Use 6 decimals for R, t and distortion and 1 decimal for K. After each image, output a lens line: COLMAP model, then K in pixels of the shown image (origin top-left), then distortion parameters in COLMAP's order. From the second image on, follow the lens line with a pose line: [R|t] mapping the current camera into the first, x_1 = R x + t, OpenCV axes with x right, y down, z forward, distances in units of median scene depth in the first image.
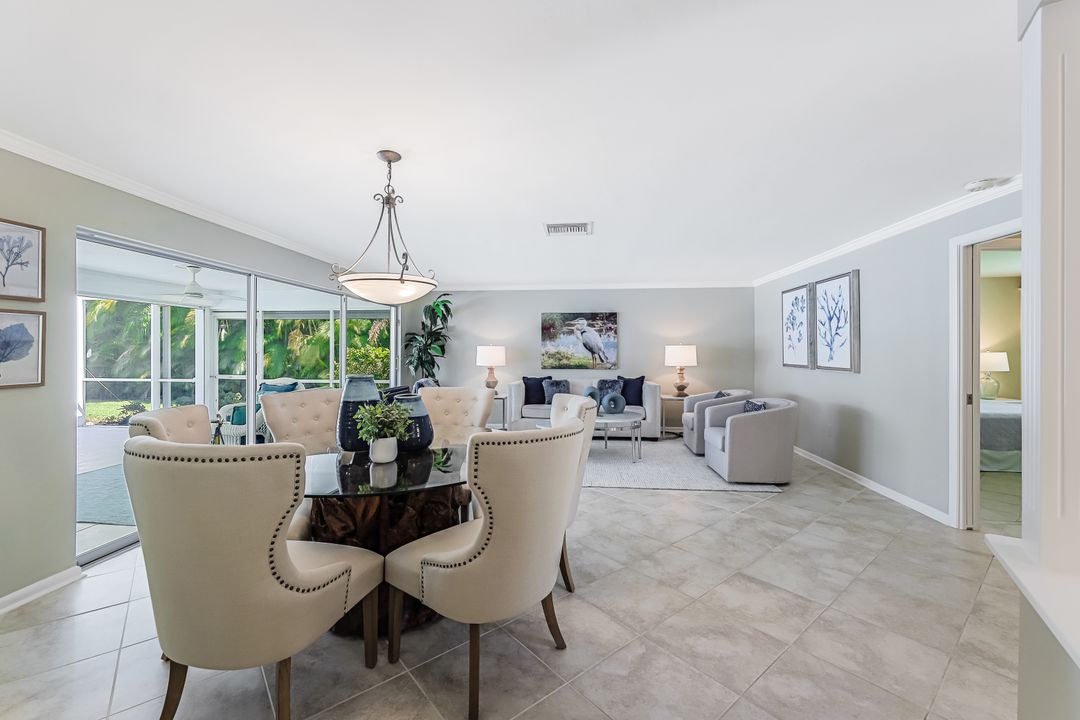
lens RADIAL K [[438.6, 0, 534.1], [0, 438.6, 349.6], [0, 0, 1]] dist [0.000292, 0.000319]
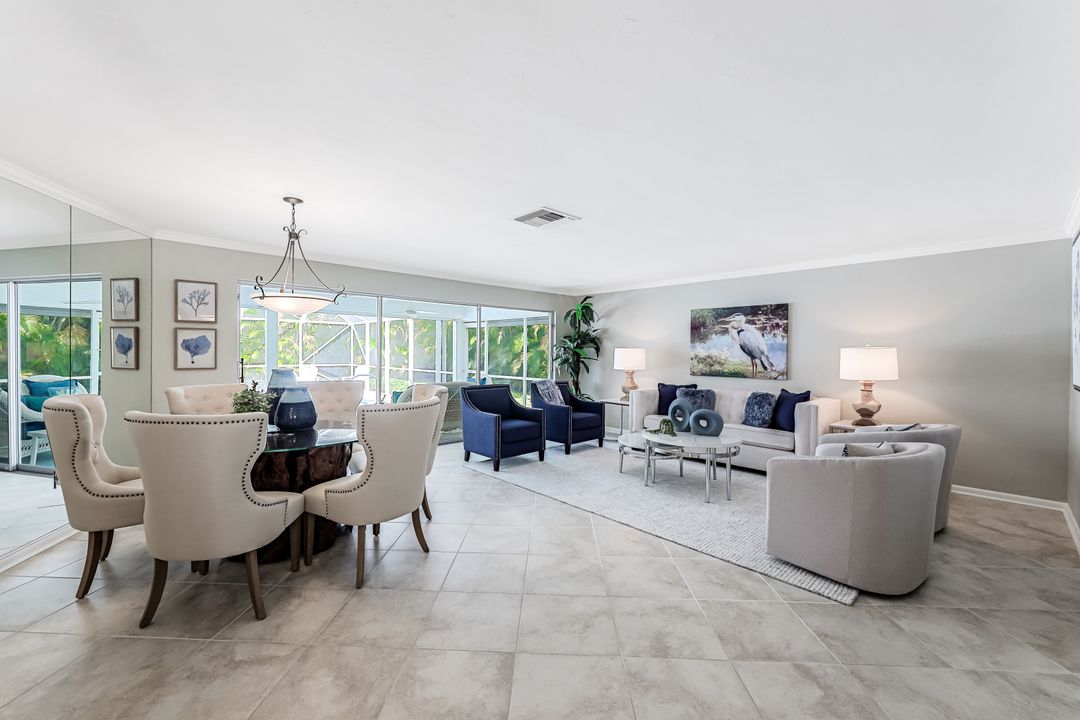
lens RADIAL K [[430.9, 0, 534.8], [0, 430.9, 355.1], [0, 0, 1]] dist [-0.001419, 0.000280]
pose [[0.749748, 0.012043, -0.661614, 0.353547], [-0.007816, 0.999926, 0.009344, -0.001022], [0.661678, -0.001835, 0.749786, 0.174782]]
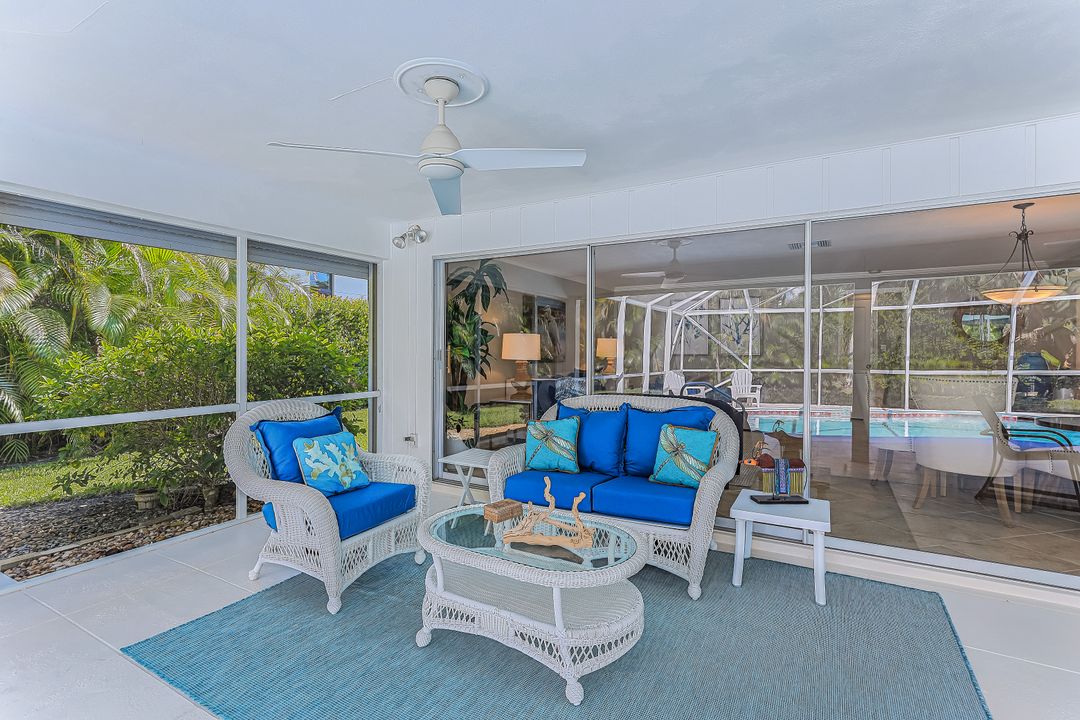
lens RADIAL K [[515.0, 0, 540.0], [0, 515.0, 360.0], [0, 0, 1]] dist [-0.000055, -0.000046]
pose [[0.403741, -0.015918, 0.914735, -0.870231], [-0.006418, 0.999775, 0.020230, 0.018107], [-0.914851, -0.014039, 0.403548, 0.599554]]
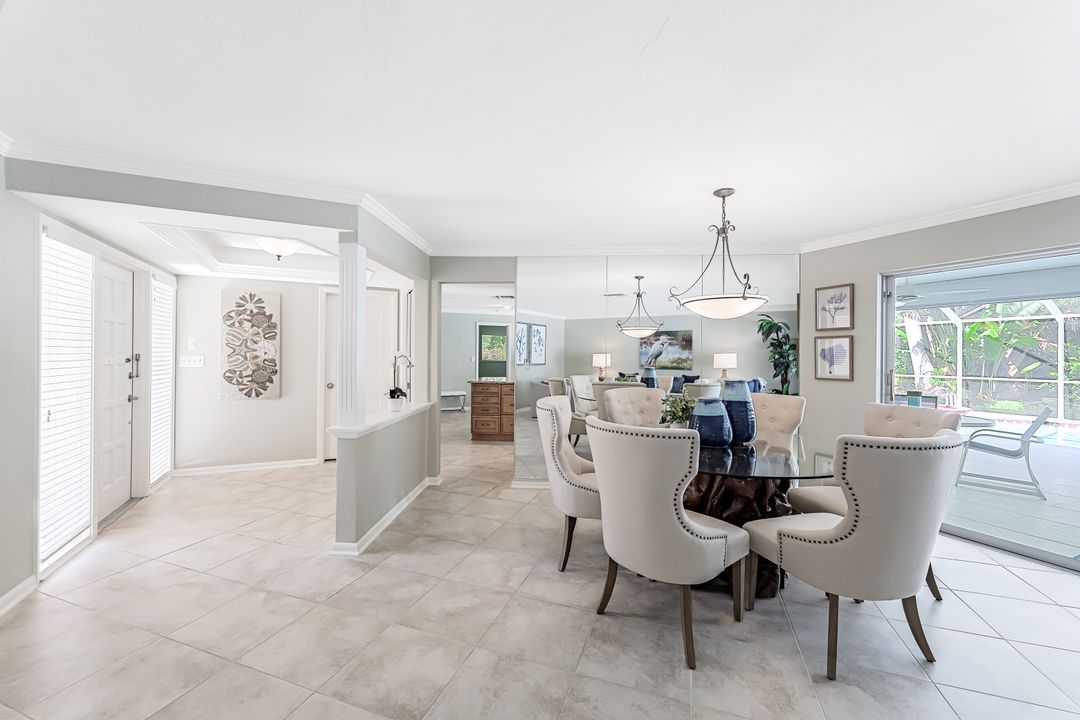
lens RADIAL K [[430.9, 0, 534.8], [0, 430.9, 355.1], [0, 0, 1]] dist [-0.001419, 0.000280]
pose [[-0.856127, -0.005251, -0.516738, 0.232147], [-0.005503, 0.999984, -0.001045, -0.001631], [0.516736, 0.001948, -0.856143, 0.581351]]
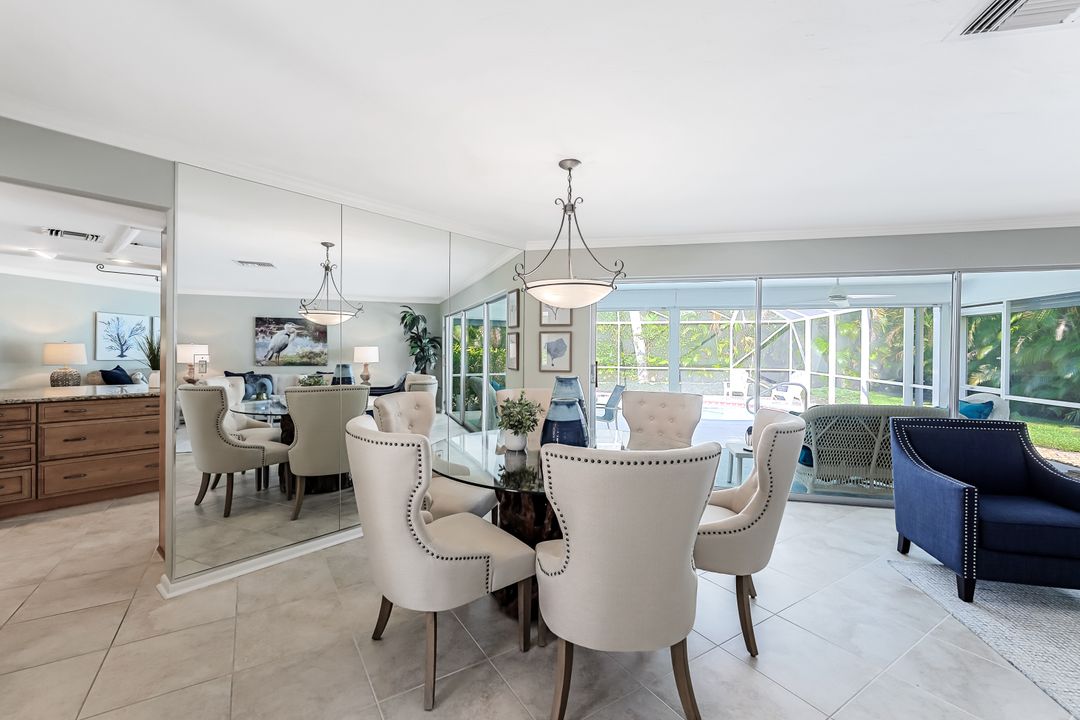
lens RADIAL K [[449.2, 0, 533.0], [0, 449.2, 354.4], [0, 0, 1]] dist [0.000807, 0.000057]
pose [[-0.122192, 0.007803, -0.992476, 0.243988], [-0.004586, 0.999954, 0.008426, -0.001743], [0.992496, 0.005581, -0.122151, 0.353302]]
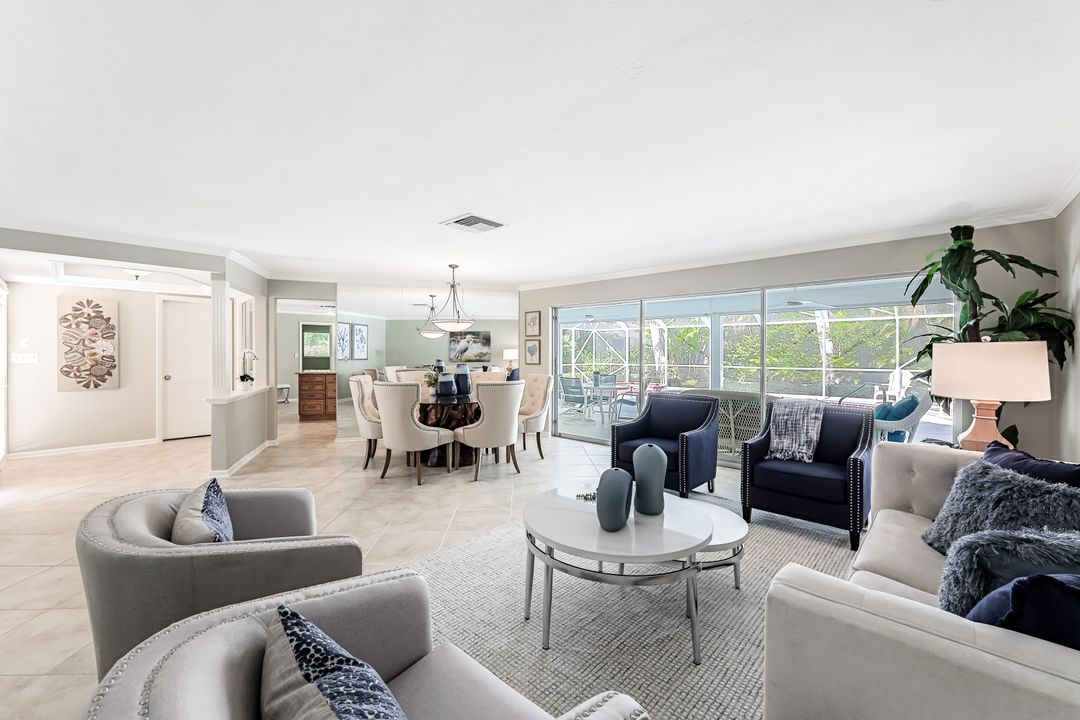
lens RADIAL K [[430.9, 0, 534.8], [0, 430.9, 355.1], [0, 0, 1]] dist [-0.001419, 0.000280]
pose [[-0.604808, 0.006239, -0.796347, 0.398192], [0.000217, 0.999971, 0.007670, -0.000693], [0.796371, 0.004466, -0.604792, 0.901793]]
